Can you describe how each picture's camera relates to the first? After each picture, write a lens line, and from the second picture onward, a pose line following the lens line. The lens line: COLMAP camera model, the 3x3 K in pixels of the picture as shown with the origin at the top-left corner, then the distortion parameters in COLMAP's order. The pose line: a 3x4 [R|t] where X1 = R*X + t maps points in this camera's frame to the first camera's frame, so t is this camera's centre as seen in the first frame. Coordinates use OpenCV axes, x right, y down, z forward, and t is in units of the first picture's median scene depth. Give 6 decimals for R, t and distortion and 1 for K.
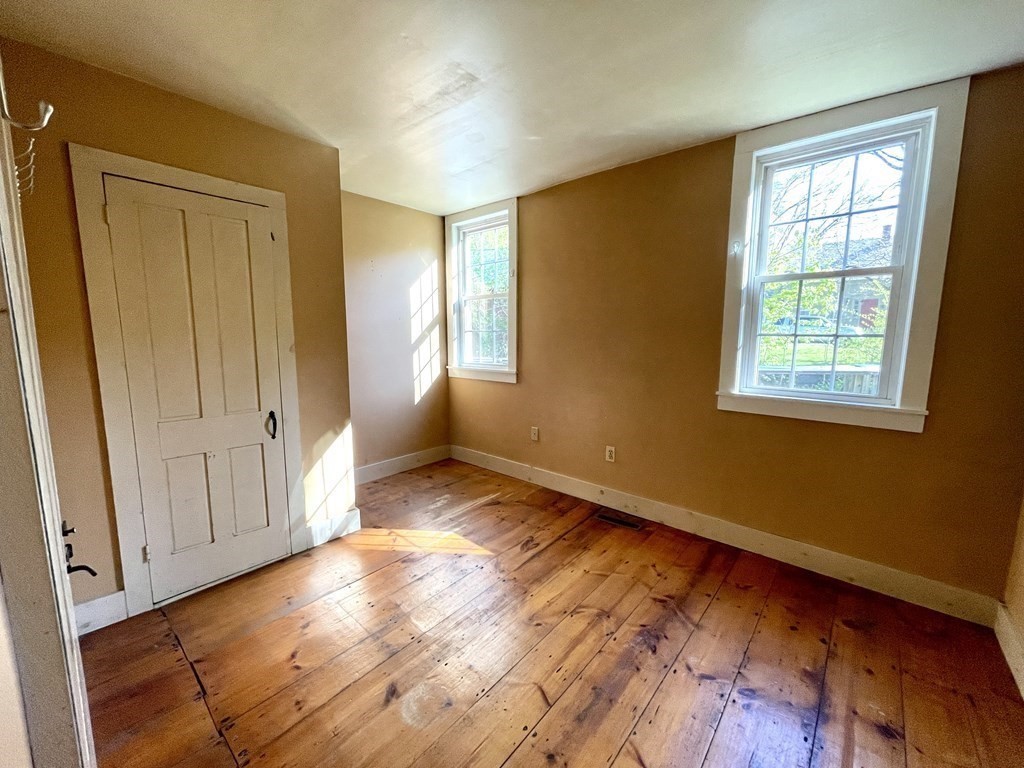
lens RADIAL K [[416.0, 0, 511.1], [0, 416.0, 388.0], [0, 0, 1]] dist [-0.001885, 0.000897]
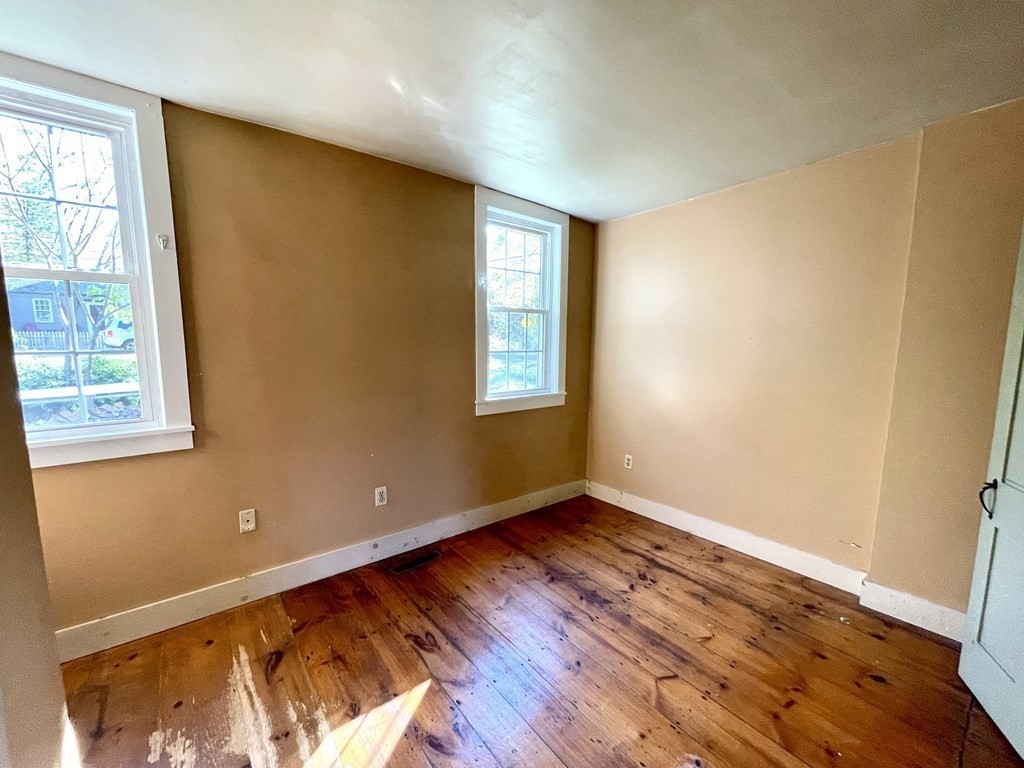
lens RADIAL K [[416.0, 0, 511.4], [0, 416.0, 389.2], [0, 0, 1]] dist [-0.001885, 0.000897]
pose [[0.178147, -0.117652, 0.976945, -0.615320], [0.125006, 0.987488, 0.096126, -0.123508], [-0.976031, 0.104999, 0.190625, 0.677405]]
